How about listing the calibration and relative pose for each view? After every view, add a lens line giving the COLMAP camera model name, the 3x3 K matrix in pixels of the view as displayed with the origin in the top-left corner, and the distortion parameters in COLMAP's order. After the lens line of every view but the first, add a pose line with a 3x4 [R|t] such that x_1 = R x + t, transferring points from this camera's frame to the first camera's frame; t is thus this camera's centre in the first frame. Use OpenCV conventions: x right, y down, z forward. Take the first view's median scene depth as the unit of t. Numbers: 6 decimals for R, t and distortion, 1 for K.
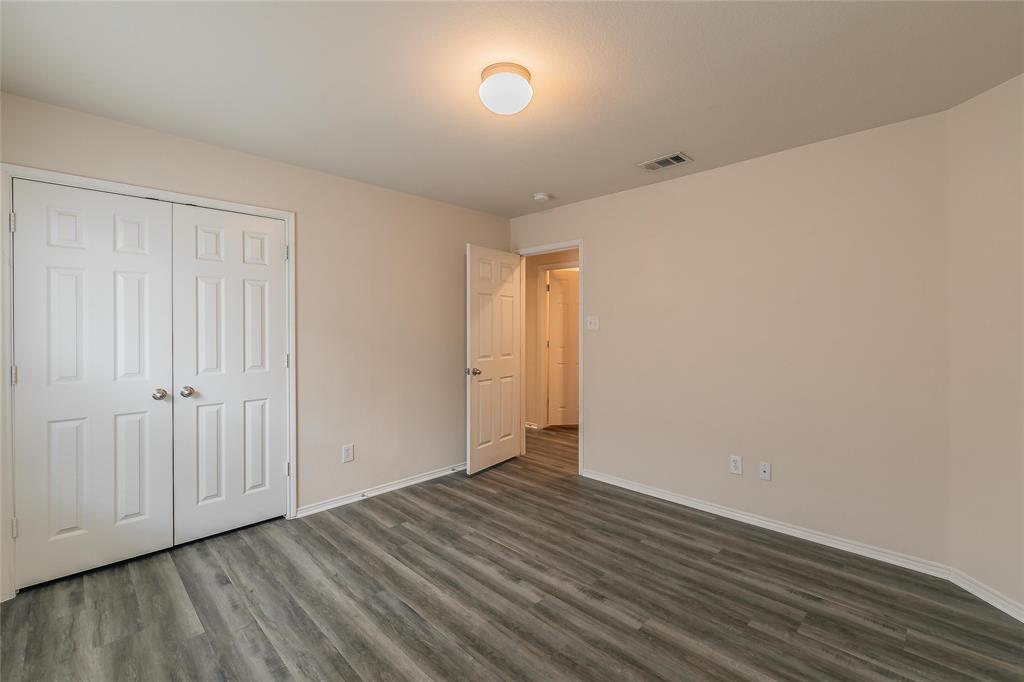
lens RADIAL K [[446.2, 0, 512.5], [0, 446.2, 335.0], [0, 0, 1]] dist [0.000088, -0.000175]
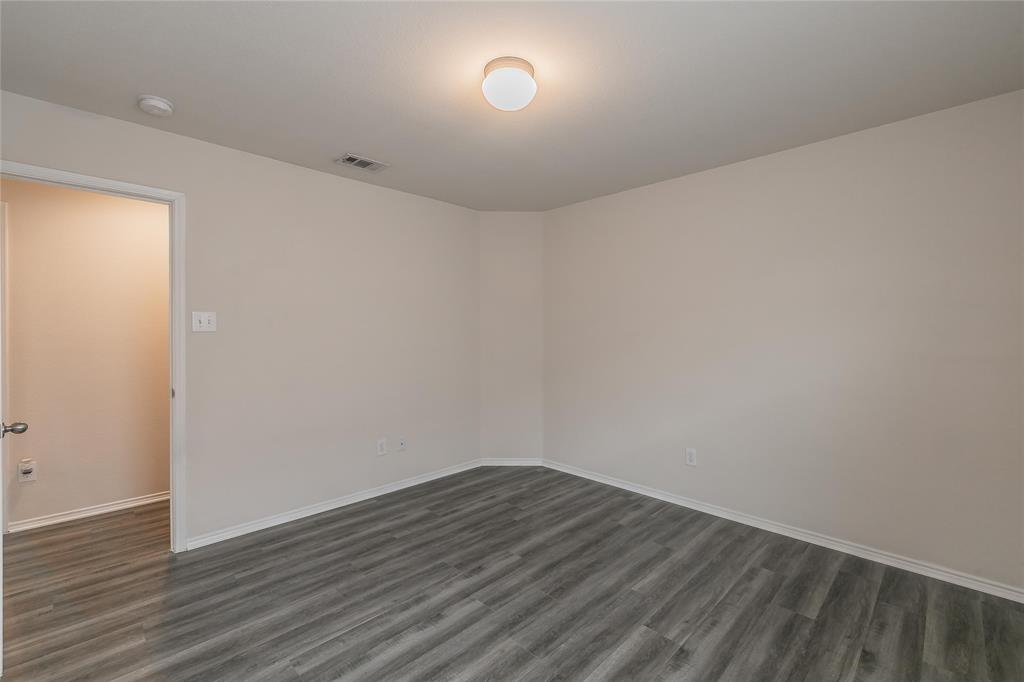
lens RADIAL K [[458.1, 0, 513.0], [0, 458.1, 342.5], [0, 0, 1]] dist [-0.000478, -0.000256]
pose [[-0.024535, -0.024809, 0.999391, -0.818097], [0.013856, 0.999588, 0.025154, -0.007888], [-0.999603, 0.014464, -0.024182, 0.811559]]
